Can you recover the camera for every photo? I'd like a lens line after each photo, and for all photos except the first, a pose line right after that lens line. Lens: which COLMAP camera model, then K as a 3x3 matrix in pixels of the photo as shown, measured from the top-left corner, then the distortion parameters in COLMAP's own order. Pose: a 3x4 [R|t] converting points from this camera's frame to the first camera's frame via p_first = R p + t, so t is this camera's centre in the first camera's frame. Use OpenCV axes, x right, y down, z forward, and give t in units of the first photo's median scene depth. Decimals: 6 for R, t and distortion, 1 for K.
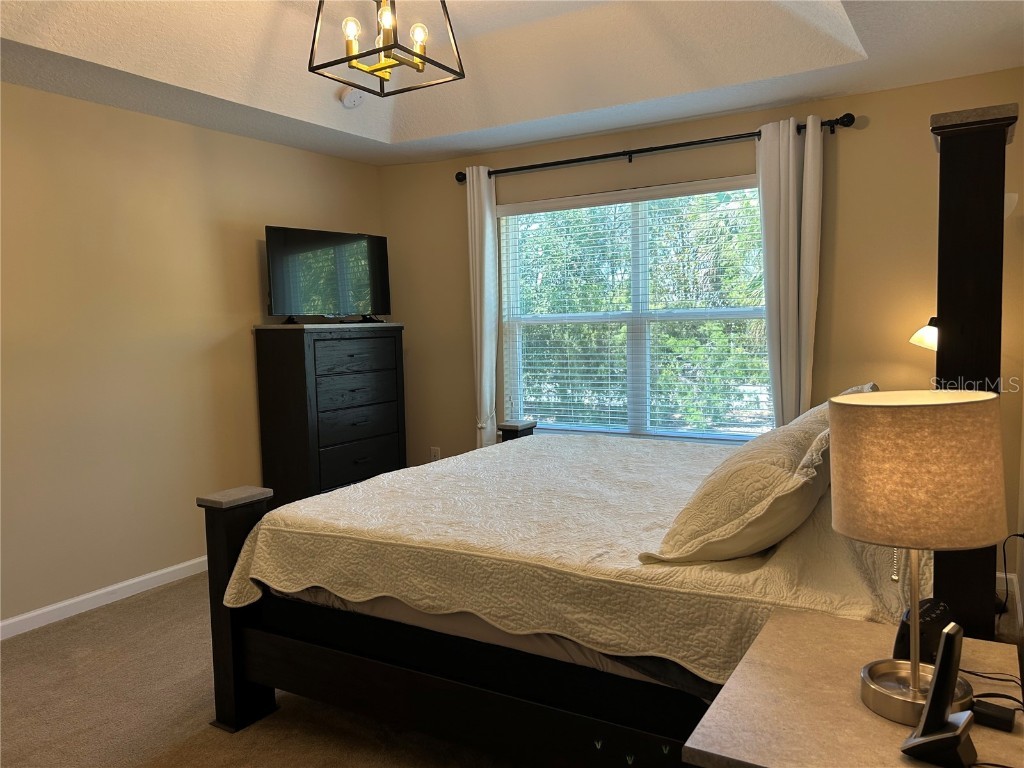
lens RADIAL K [[769.7, 0, 511.4], [0, 769.7, 382.4], [0, 0, 1]] dist [0.064436, -0.073237]
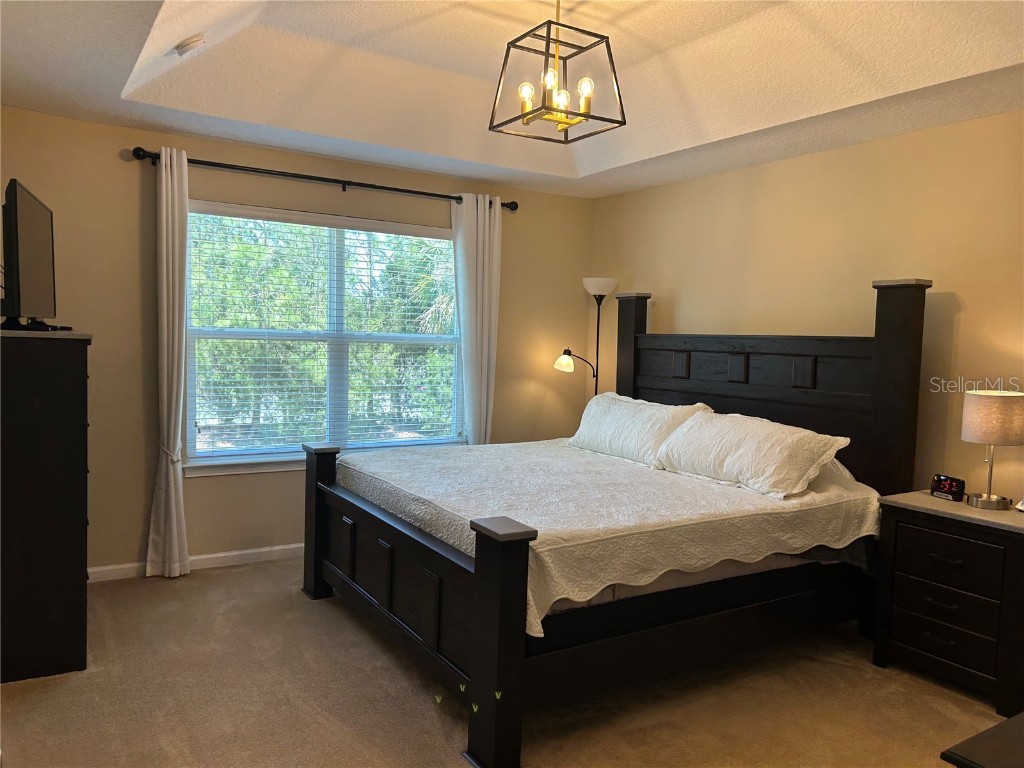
lens RADIAL K [[769.7, 0, 509.5], [0, 769.7, 385.8], [0, 0, 1]] dist [0.064436, -0.073237]
pose [[0.450437, -0.016712, 0.892652, -1.251788], [0.030869, 0.999519, 0.003136, -0.028870], [-0.892274, 0.026143, 0.450736, 0.599759]]
